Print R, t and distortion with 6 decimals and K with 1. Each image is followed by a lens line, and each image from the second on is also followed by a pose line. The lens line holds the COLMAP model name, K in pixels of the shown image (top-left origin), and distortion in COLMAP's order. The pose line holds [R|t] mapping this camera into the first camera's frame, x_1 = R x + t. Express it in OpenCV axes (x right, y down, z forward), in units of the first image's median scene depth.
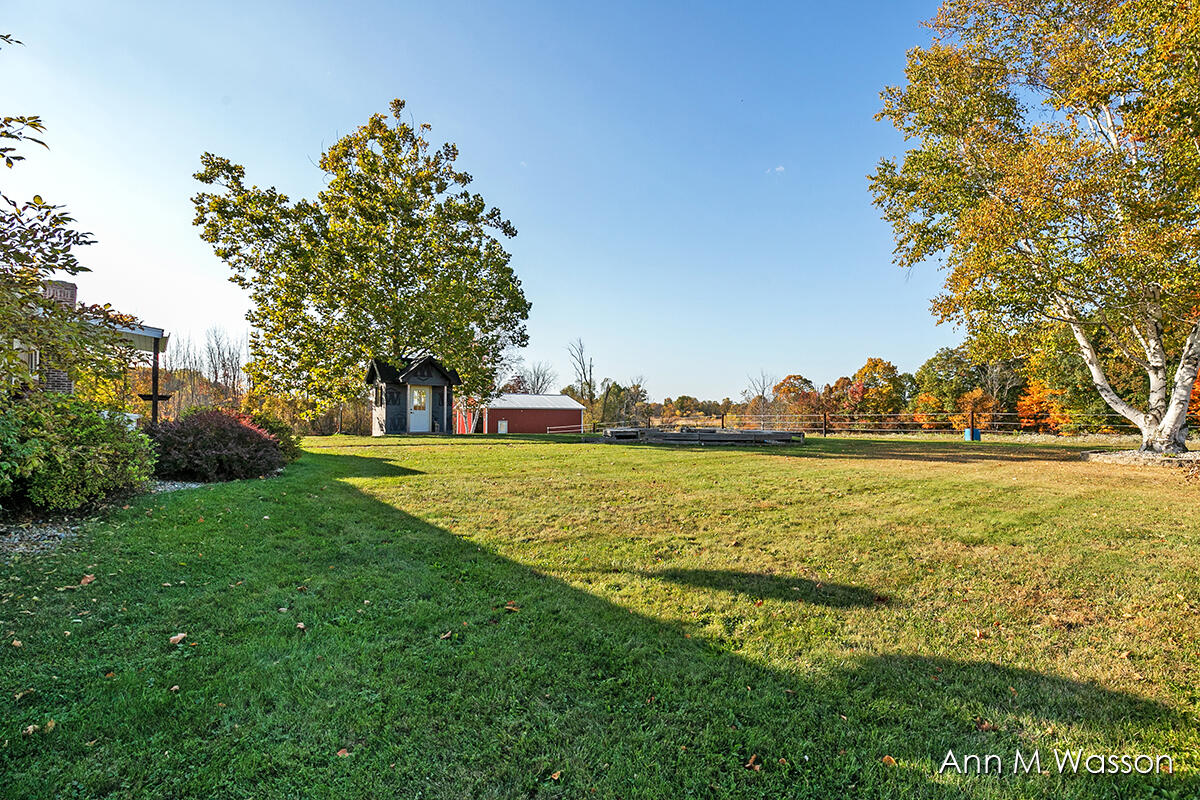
lens RADIAL K [[578.2, 0, 596.7], [0, 578.2, 405.3], [0, 0, 1]] dist [0.002067, 0.000069]
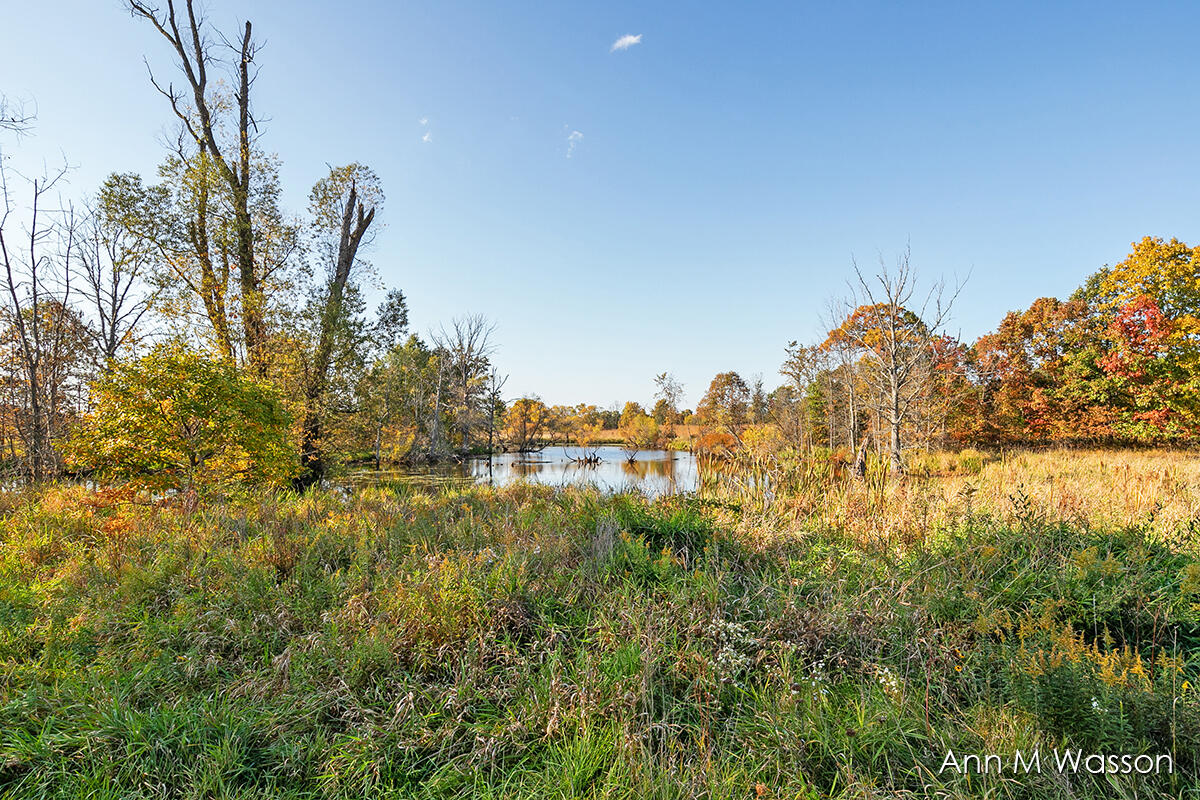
lens RADIAL K [[693.4, 0, 598.5], [0, 693.4, 402.3], [0, 0, 1]] dist [-0.005298, -0.000338]
pose [[0.959936, 0.005002, 0.280175, 0.032812], [0.002470, 0.999651, -0.026312, 0.035031], [-0.280209, 0.025950, 0.959588, 0.784629]]
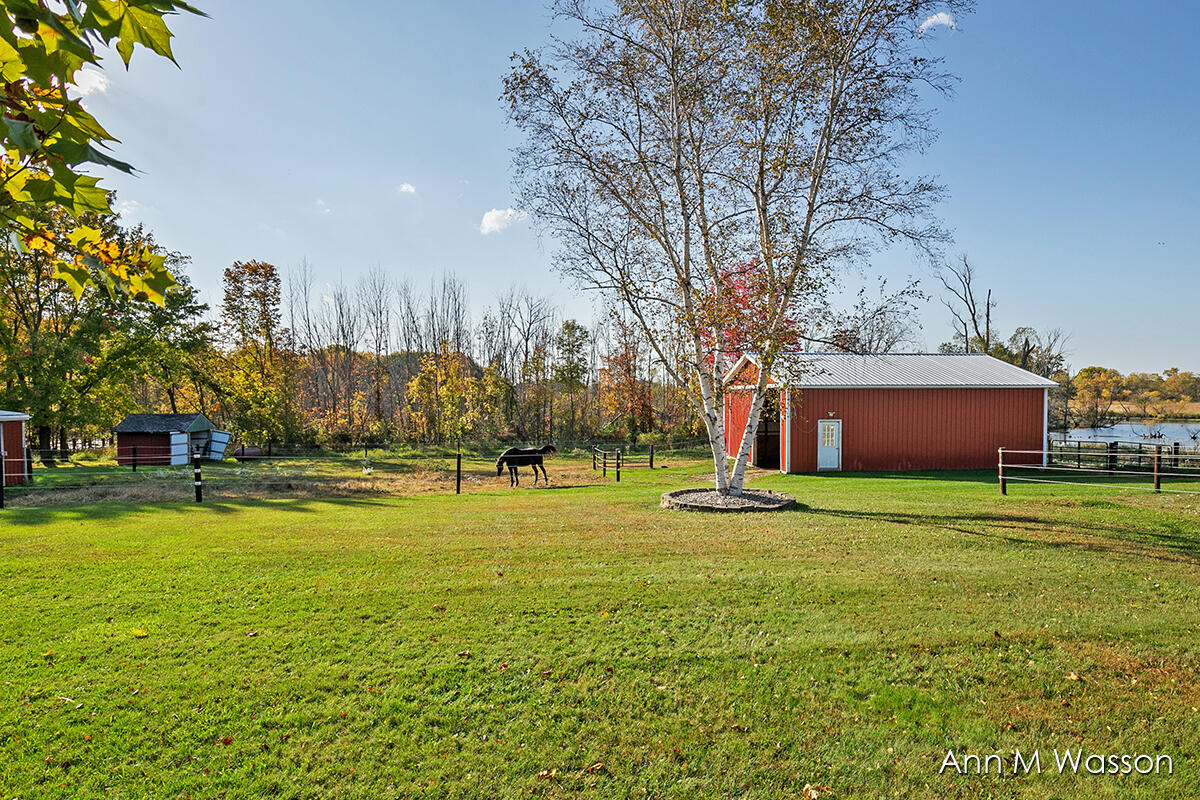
lens RADIAL K [[648.7, 0, 596.3], [0, 648.7, 403.9], [0, 0, 1]] dist [0.005871, 0.000694]
pose [[0.890828, -0.003877, -0.454325, -0.059595], [0.015411, 0.999646, 0.021687, 0.002993], [0.454080, -0.026321, 0.890572, 0.314145]]
